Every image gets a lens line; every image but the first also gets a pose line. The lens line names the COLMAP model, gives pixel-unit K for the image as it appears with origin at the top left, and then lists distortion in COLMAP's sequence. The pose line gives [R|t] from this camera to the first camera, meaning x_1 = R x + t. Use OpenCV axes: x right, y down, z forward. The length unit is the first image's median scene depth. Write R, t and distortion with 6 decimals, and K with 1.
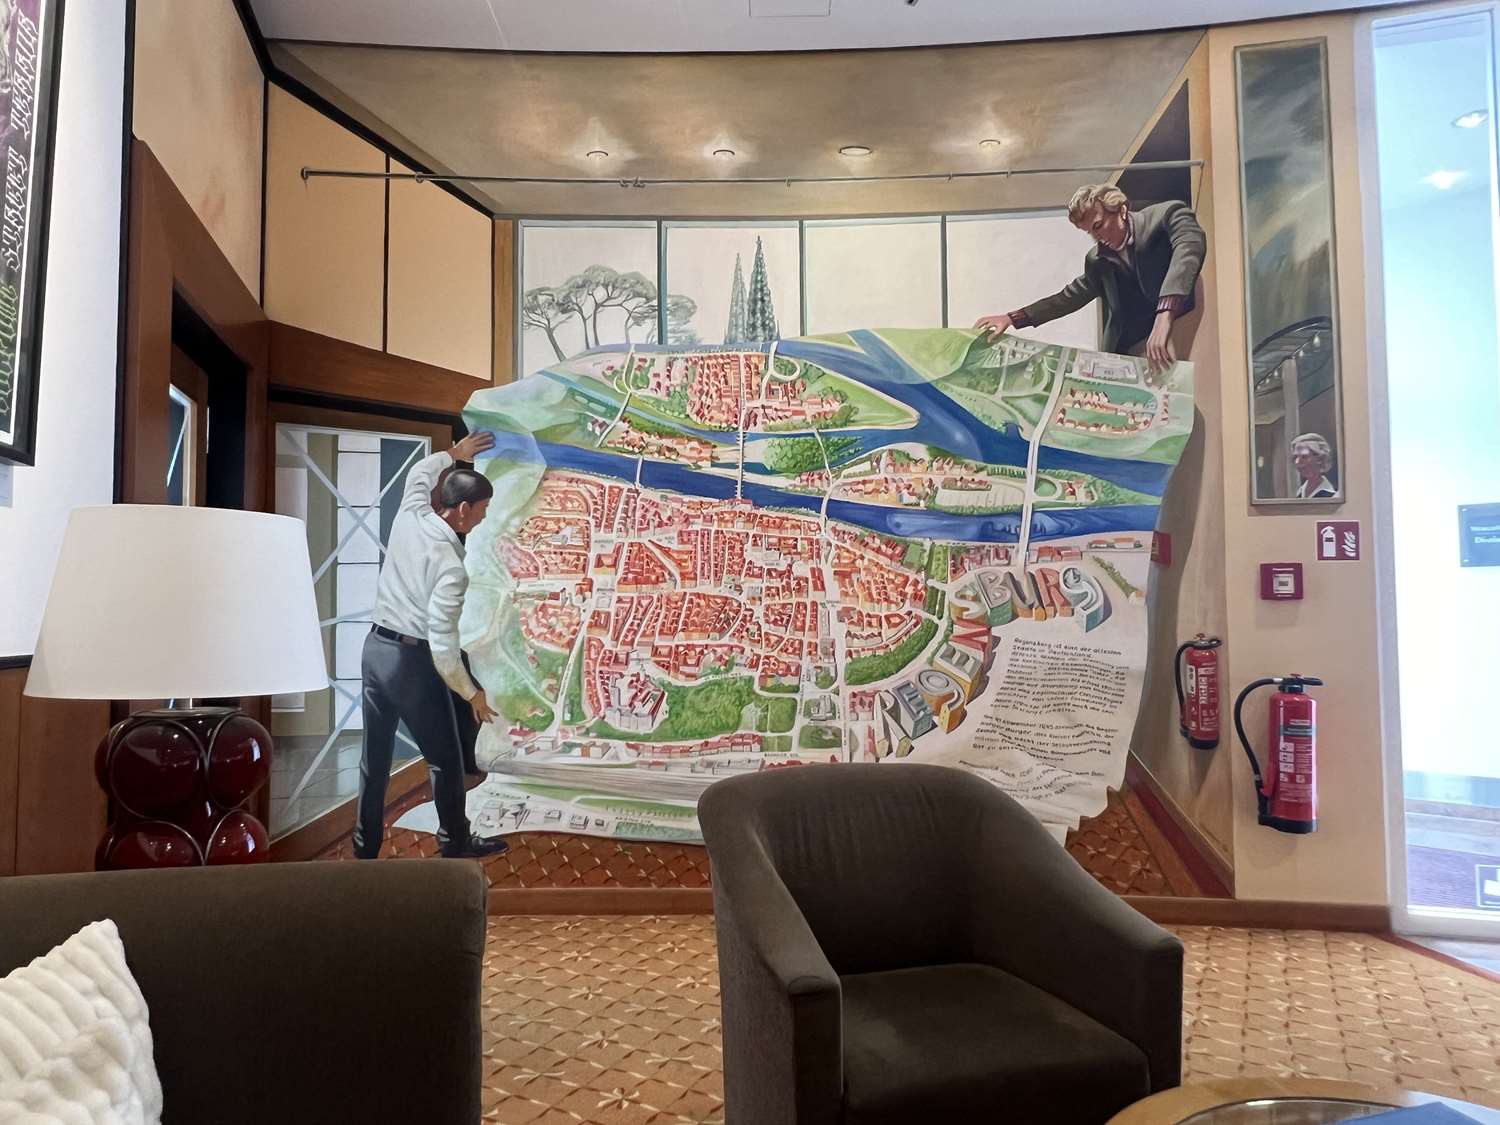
lens RADIAL K [[974.2, 0, 750.0], [0, 974.2, 562.5], [0, 0, 1]] dist [0.000844, 0.000031]
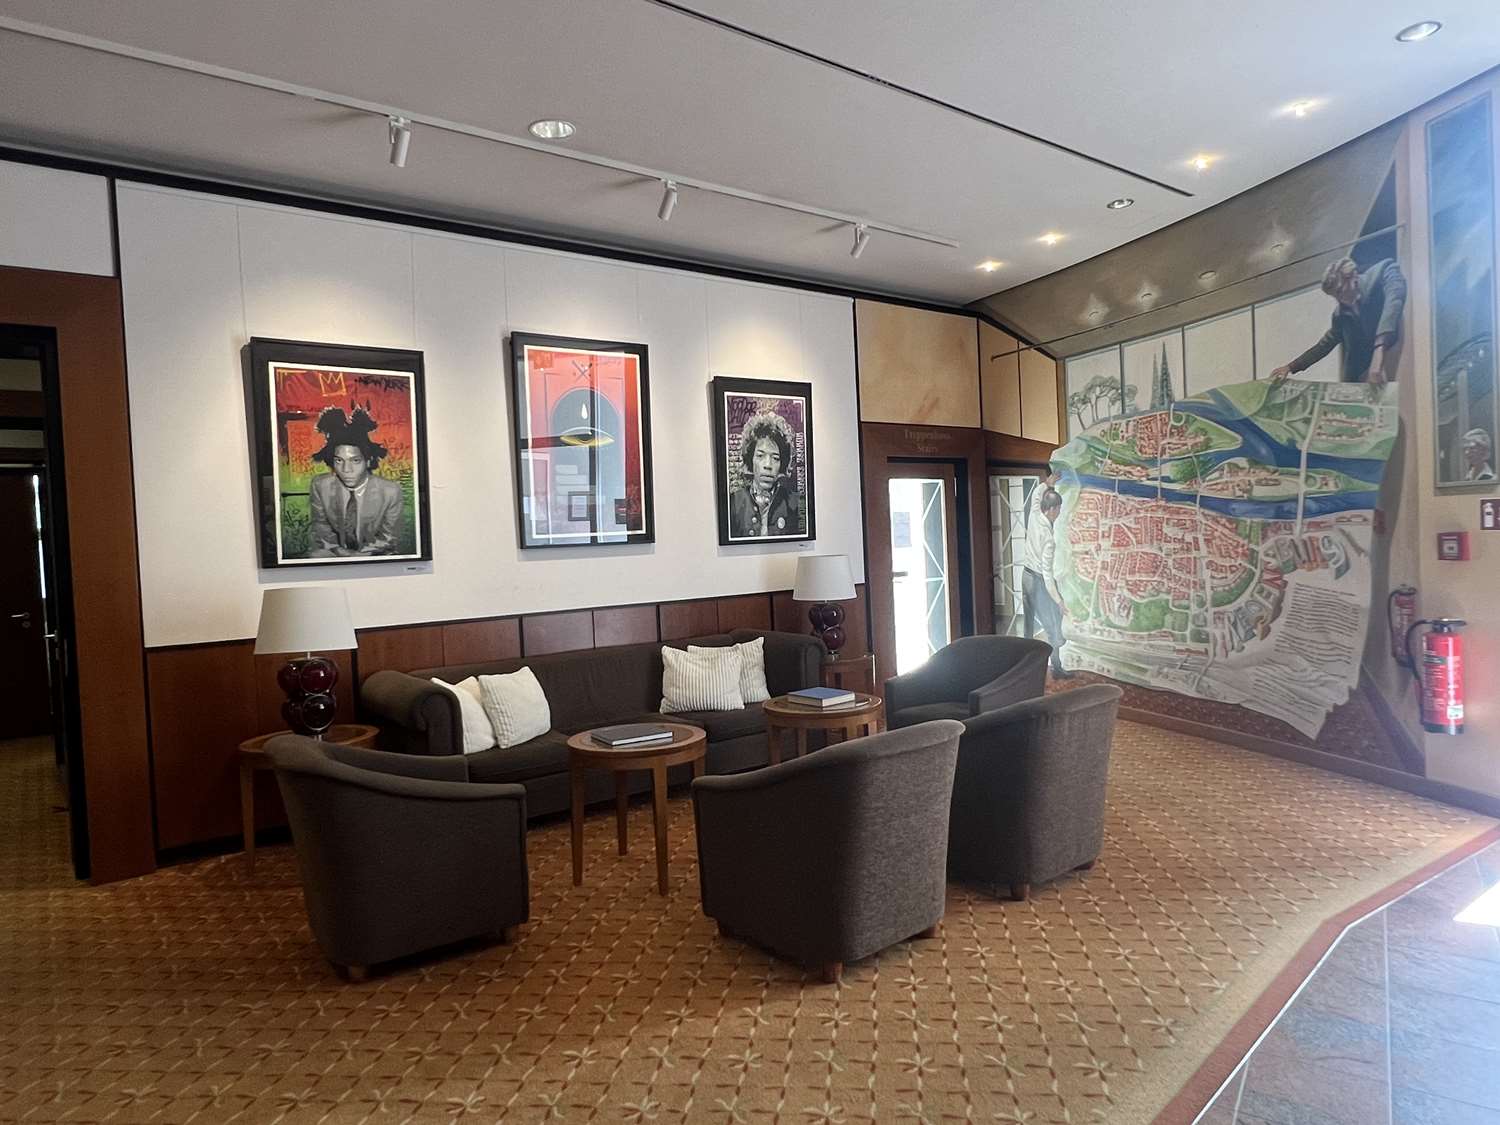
lens RADIAL K [[924.1, 0, 750.0], [0, 924.1, 562.5], [0, 0, 1]] dist [0.000997, 0.000697]
pose [[0.371698, 0.012169, -0.928274, 1.272951], [0.094731, 0.994197, 0.050965, -0.105400], [0.923508, -0.106880, 0.368388, -0.306691]]
